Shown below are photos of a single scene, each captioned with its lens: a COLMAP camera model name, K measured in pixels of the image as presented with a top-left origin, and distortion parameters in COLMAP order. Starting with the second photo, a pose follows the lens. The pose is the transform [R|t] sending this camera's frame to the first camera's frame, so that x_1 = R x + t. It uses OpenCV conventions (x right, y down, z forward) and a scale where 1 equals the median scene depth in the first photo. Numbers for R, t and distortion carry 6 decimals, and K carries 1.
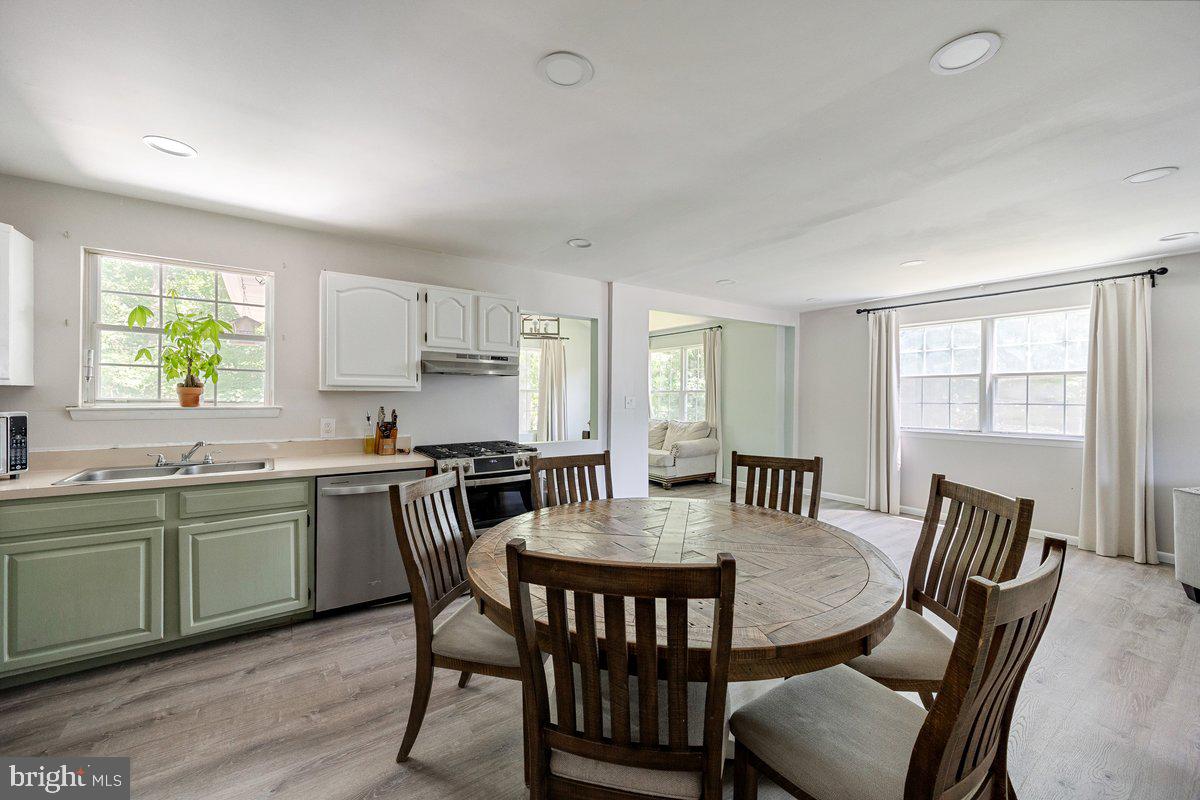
lens RADIAL K [[469.1, 0, 601.0], [0, 469.1, 398.9], [0, 0, 1]] dist [0.001372, -0.000362]
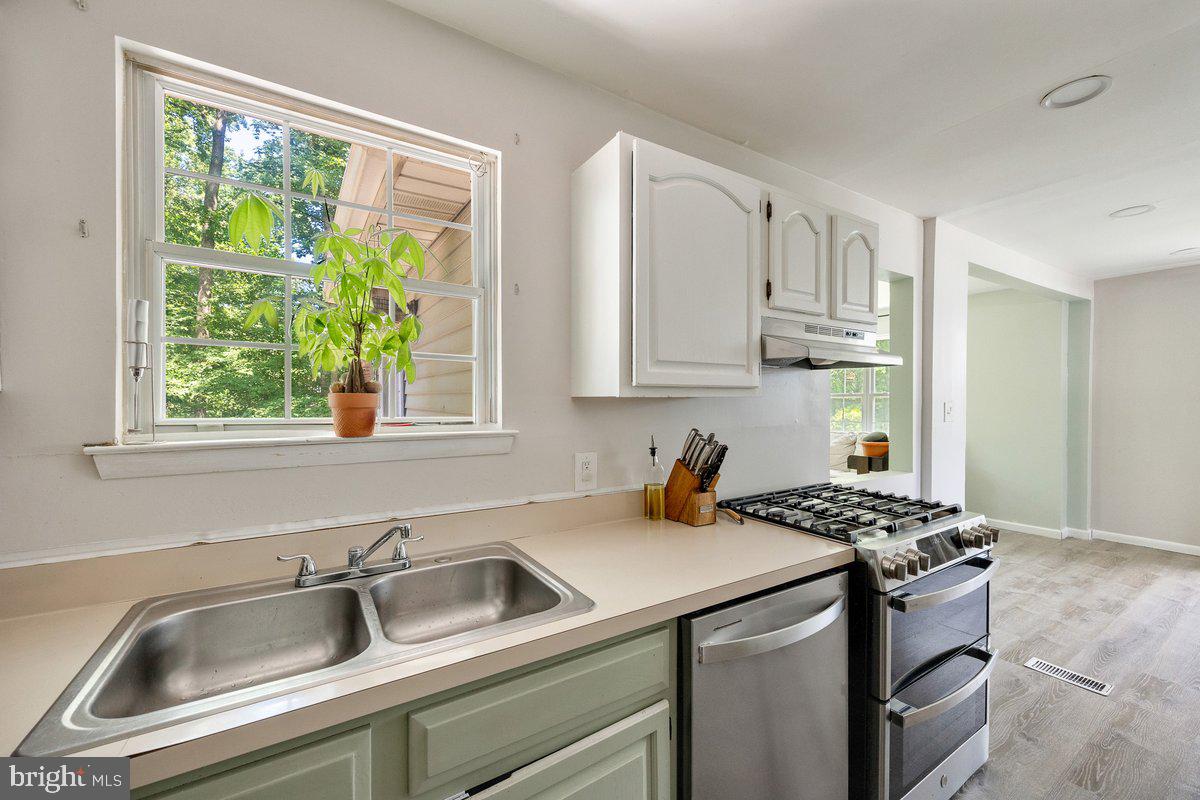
lens RADIAL K [[476.8, 0, 599.5], [0, 476.8, 405.8], [0, 0, 1]] dist [0.000462, -0.000215]
pose [[0.998432, -0.007475, -0.055482, -0.629991], [0.007737, 0.999960, 0.004503, -0.012678], [0.055446, -0.004925, 0.998450, 0.573787]]
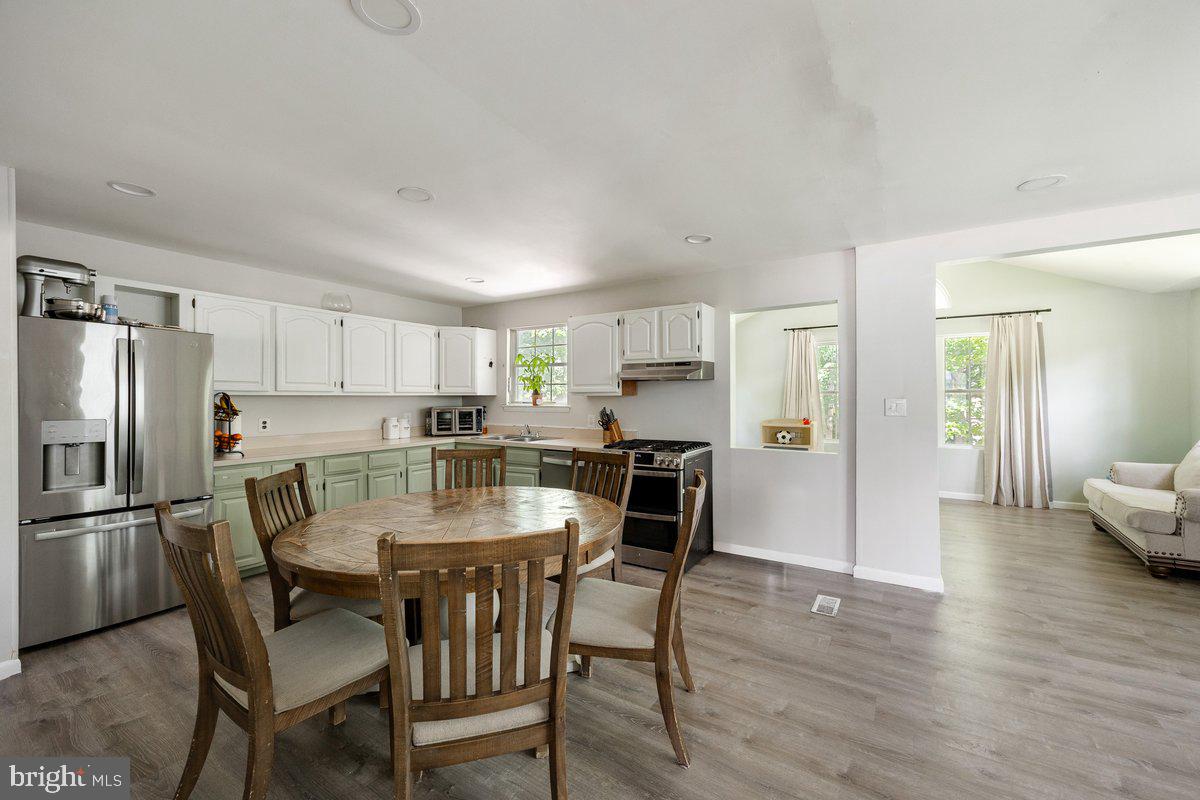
lens RADIAL K [[469.1, 0, 601.0], [0, 469.1, 398.9], [0, 0, 1]] dist [0.001372, -0.000362]
pose [[0.374591, -0.001237, -0.927189, 0.923417], [-0.002073, 0.999995, -0.002172, -0.005058], [0.927188, 0.002736, 0.374587, 0.555731]]
